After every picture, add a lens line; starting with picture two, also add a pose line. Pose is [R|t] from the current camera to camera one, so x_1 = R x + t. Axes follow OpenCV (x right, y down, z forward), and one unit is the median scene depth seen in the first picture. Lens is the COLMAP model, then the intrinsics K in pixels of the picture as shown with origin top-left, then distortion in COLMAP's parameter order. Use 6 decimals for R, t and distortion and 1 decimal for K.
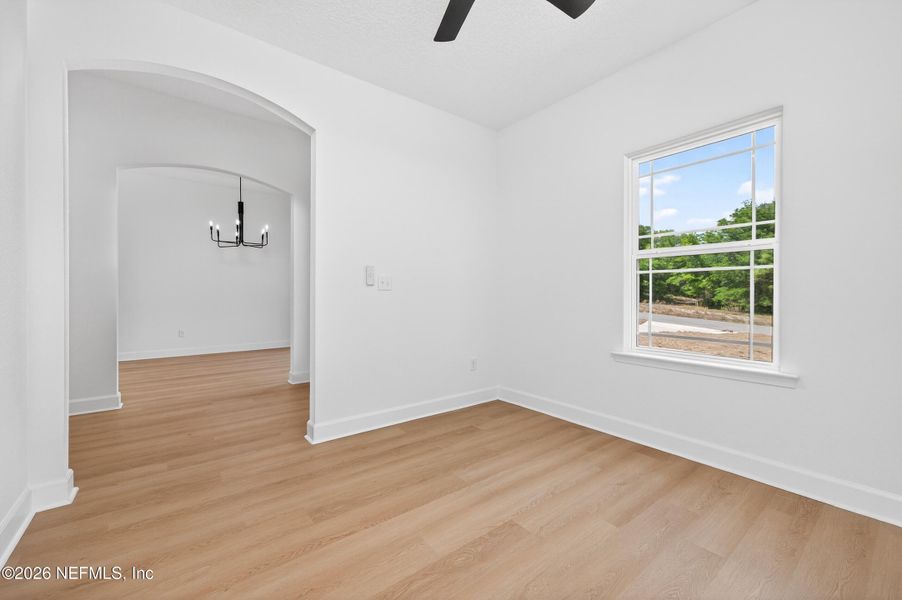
lens RADIAL K [[369.0, 0, 450.9], [0, 369.0, 297.5], [0, 0, 1]] dist [-0.012022, 0.000109]
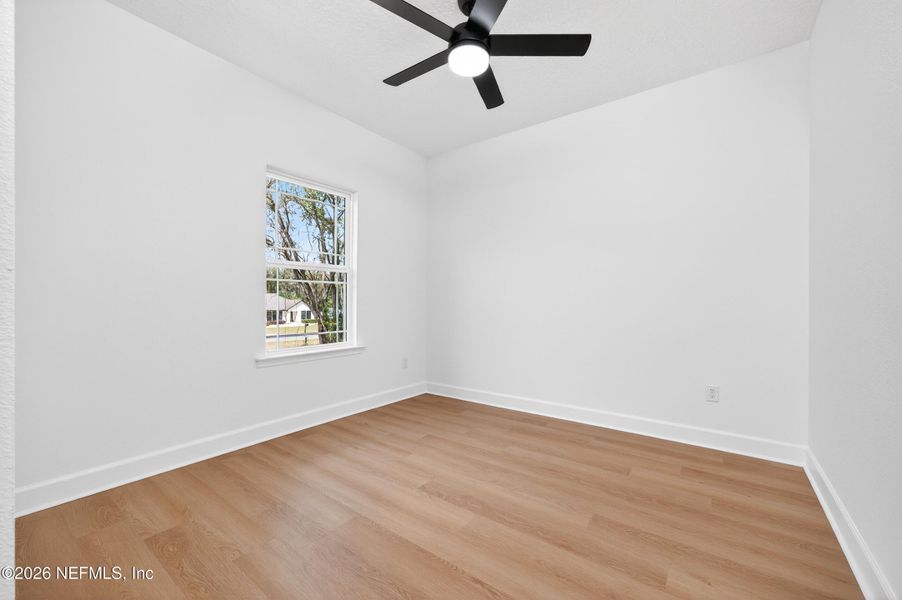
lens RADIAL K [[367.6, 0, 447.6], [0, 367.6, 304.0], [0, 0, 1]] dist [-0.000713, 0.000021]
pose [[-0.277693, -0.014555, 0.960560, -0.808120], [-0.002884, 0.999893, 0.014318, -0.017557], [-0.960665, 0.001205, -0.277706, 0.981801]]
